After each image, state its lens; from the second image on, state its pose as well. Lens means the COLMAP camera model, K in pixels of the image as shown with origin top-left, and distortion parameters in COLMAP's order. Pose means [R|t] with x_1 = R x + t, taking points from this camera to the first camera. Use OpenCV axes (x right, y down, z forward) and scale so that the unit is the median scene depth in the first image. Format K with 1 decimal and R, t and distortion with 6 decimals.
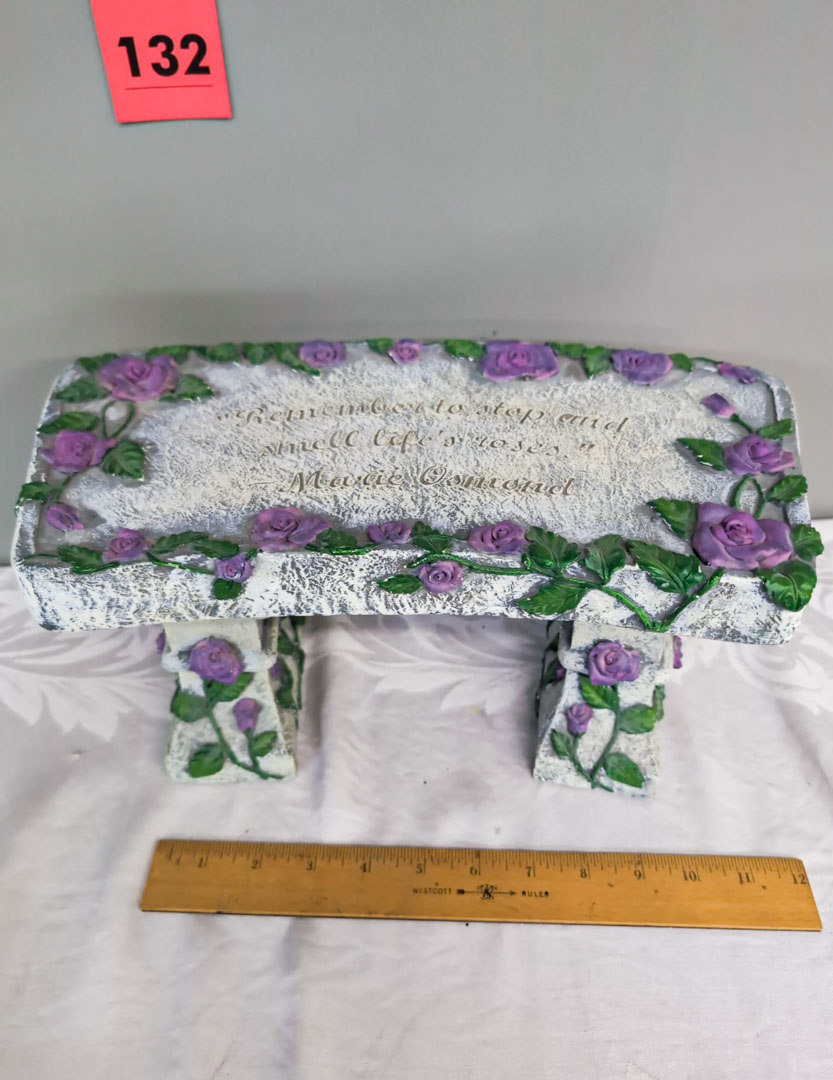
lens RADIAL K [[827.7, 0, 416.5], [0, 827.7, 540.0], [0, 0, 1]] dist [0.067926, -0.209164]
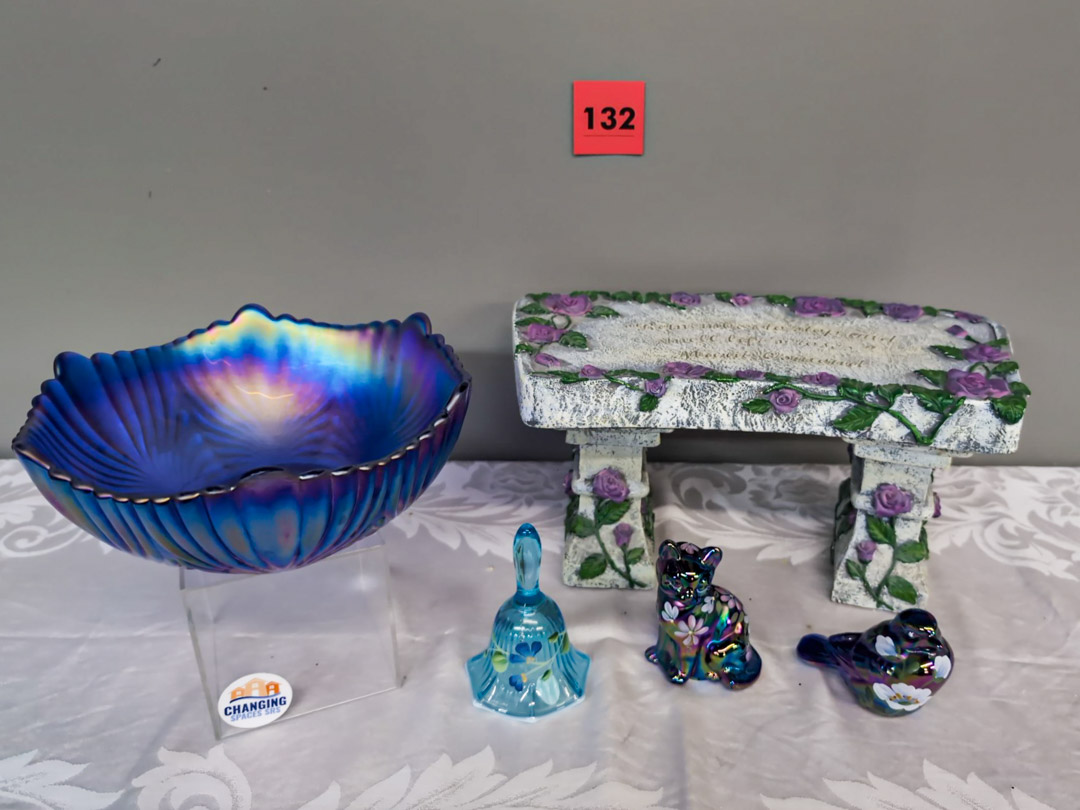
lens RADIAL K [[896.1, 0, 540.0], [0, 896.1, 405.0], [0, 0, 1]] dist [0.003930, -0.073458]
pose [[0.994198, 0.047352, -0.096579, -0.230816], [-0.073806, 0.953482, -0.292276, 0.503938], [0.078247, 0.297708, 0.951445, -0.574506]]
